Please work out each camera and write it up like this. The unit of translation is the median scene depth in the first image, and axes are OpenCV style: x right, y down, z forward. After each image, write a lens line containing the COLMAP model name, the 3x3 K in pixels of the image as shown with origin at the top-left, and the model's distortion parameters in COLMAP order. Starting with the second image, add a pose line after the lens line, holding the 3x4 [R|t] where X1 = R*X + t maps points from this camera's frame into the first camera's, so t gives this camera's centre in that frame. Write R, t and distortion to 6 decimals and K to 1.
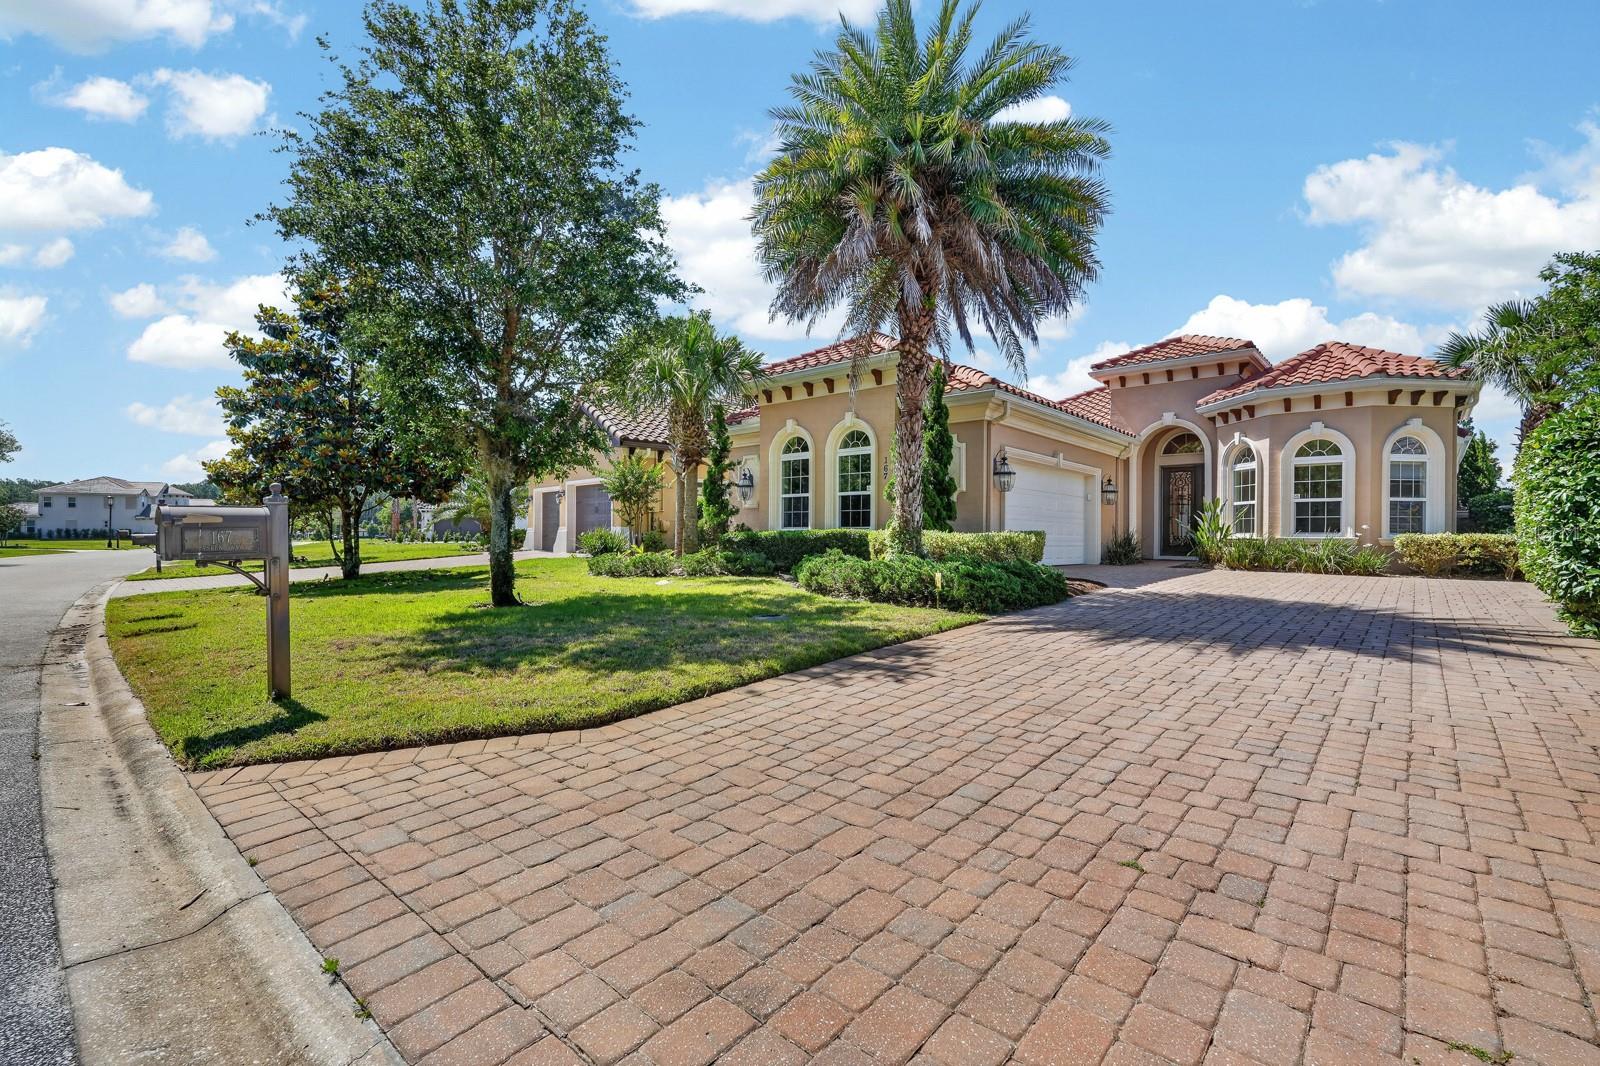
lens RADIAL K [[700.0, 0, 808.4], [0, 700.0, 535.7], [0, 0, 1]] dist [-0.000059, 0.000326]
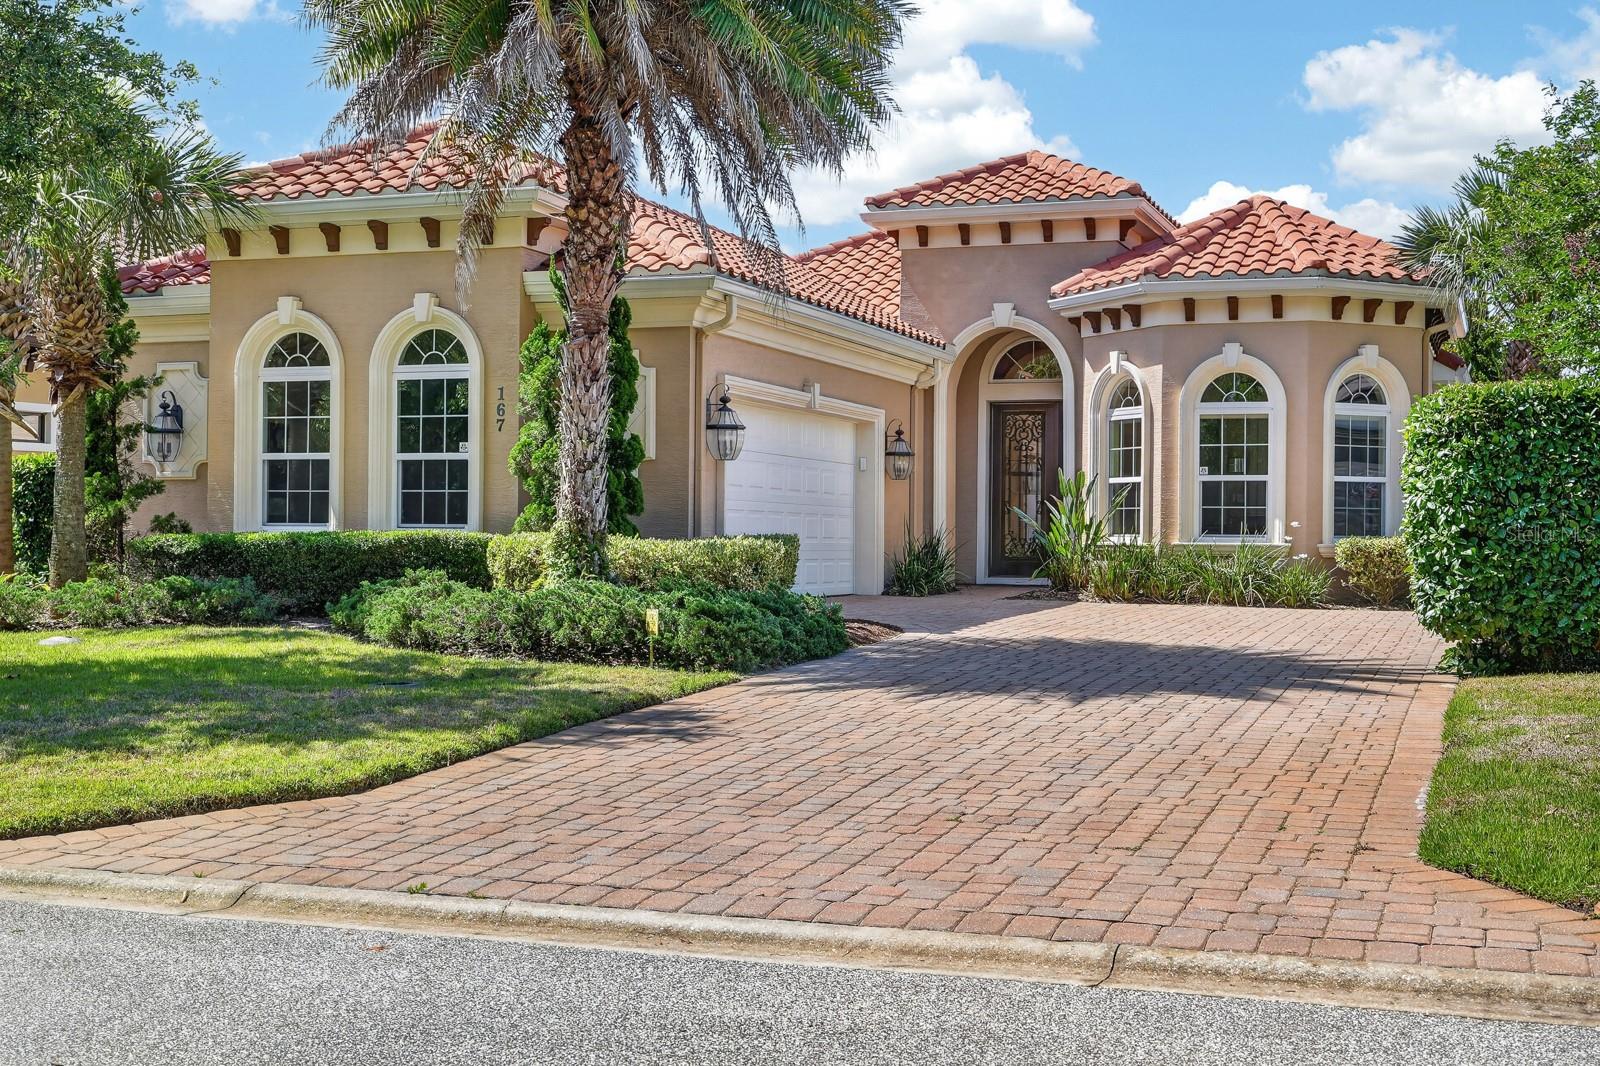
lens RADIAL K [[1898.6, 0, 800.0], [0, 1898.6, 533.0], [0, 0, 1]] dist [0.003215, -0.020421]
pose [[0.934748, -0.000265, 0.355311, -0.169756], [-0.000844, 0.999995, 0.002966, -0.010779], [-0.355310, -0.003073, 0.934744, -0.352199]]
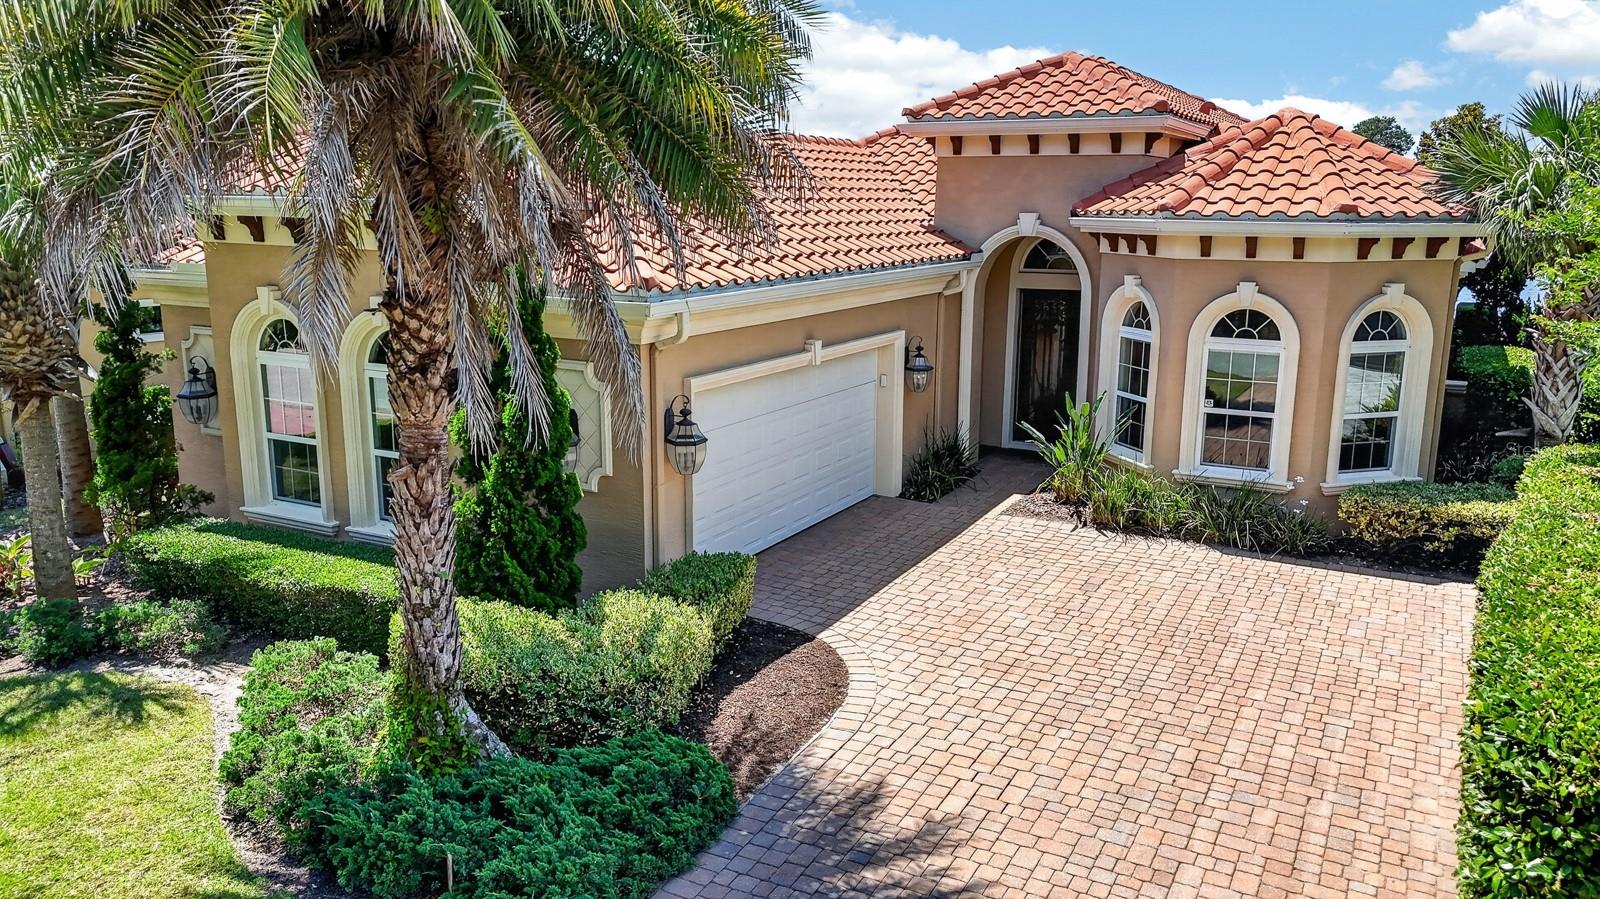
lens RADIAL K [[1174.4, 0, 804.6], [0, 1174.4, 452.0], [0, 0, 1]] dist [0.070347, -0.067957]
pose [[0.973683, -0.048280, 0.222734, 0.156412], [0.000835, 0.978053, 0.208356, -0.240198], [-0.227905, -0.202686, 0.952354, 0.134176]]
